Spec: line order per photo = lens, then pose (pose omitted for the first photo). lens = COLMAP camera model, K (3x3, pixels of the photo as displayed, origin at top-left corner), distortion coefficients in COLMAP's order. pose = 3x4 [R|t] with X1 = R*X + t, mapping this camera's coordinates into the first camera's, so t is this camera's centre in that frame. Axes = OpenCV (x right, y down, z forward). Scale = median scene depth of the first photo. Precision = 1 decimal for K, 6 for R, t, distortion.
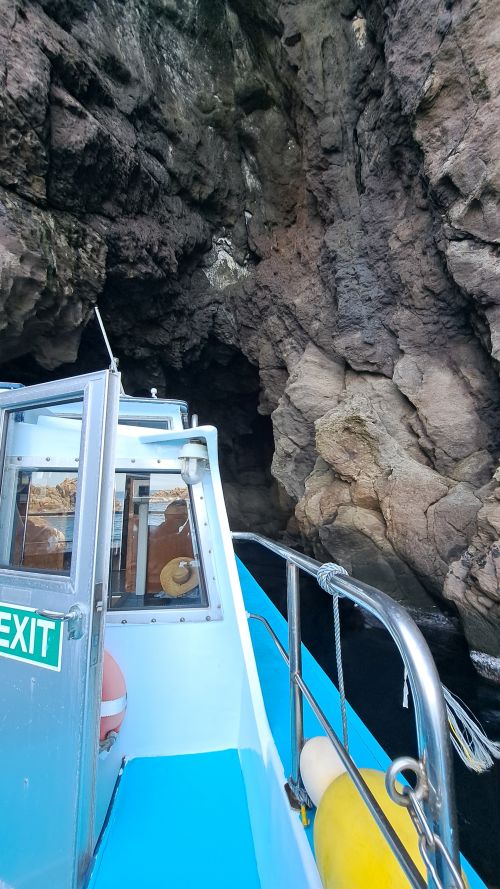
lens RADIAL K [[354.9, 0, 250.0], [0, 354.9, 444.5], [0, 0, 1]] dist [-0.000545, -0.007670]
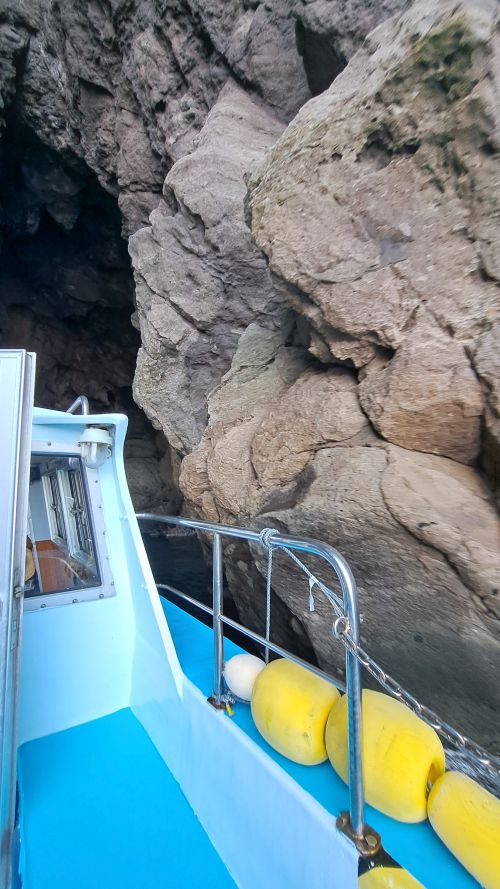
lens RADIAL K [[354.9, 0, 250.0], [0, 354.9, 444.5], [0, 0, 1]] dist [-0.000545, -0.007670]
pose [[0.962241, 0.017299, 0.271649, 0.086878], [-0.030543, 0.998538, 0.044602, 0.122993], [-0.270481, -0.051215, 0.961362, 0.563669]]
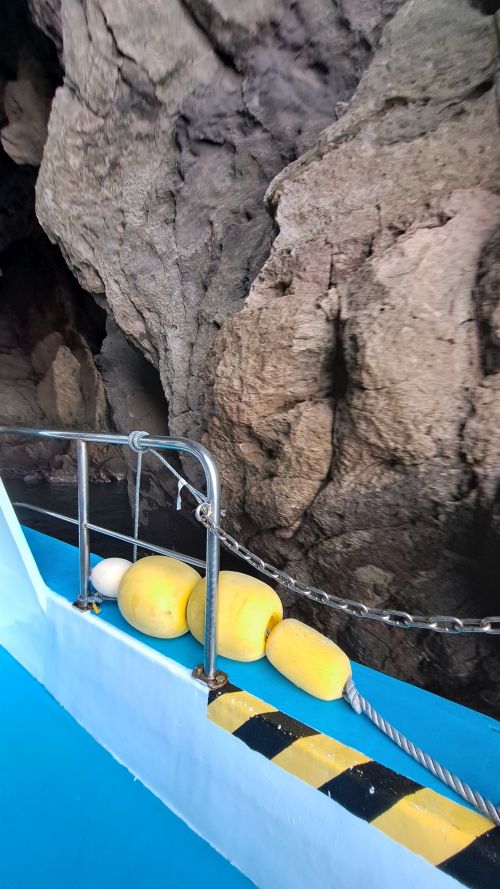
lens RADIAL K [[354.9, 0, 250.0], [0, 354.9, 444.5], [0, 0, 1]] dist [-0.000545, -0.007670]
pose [[0.831065, -0.005659, 0.556146, 0.050594], [-0.118628, 0.975134, 0.187192, 0.172779], [-0.543376, -0.221543, 0.809729, 0.780021]]
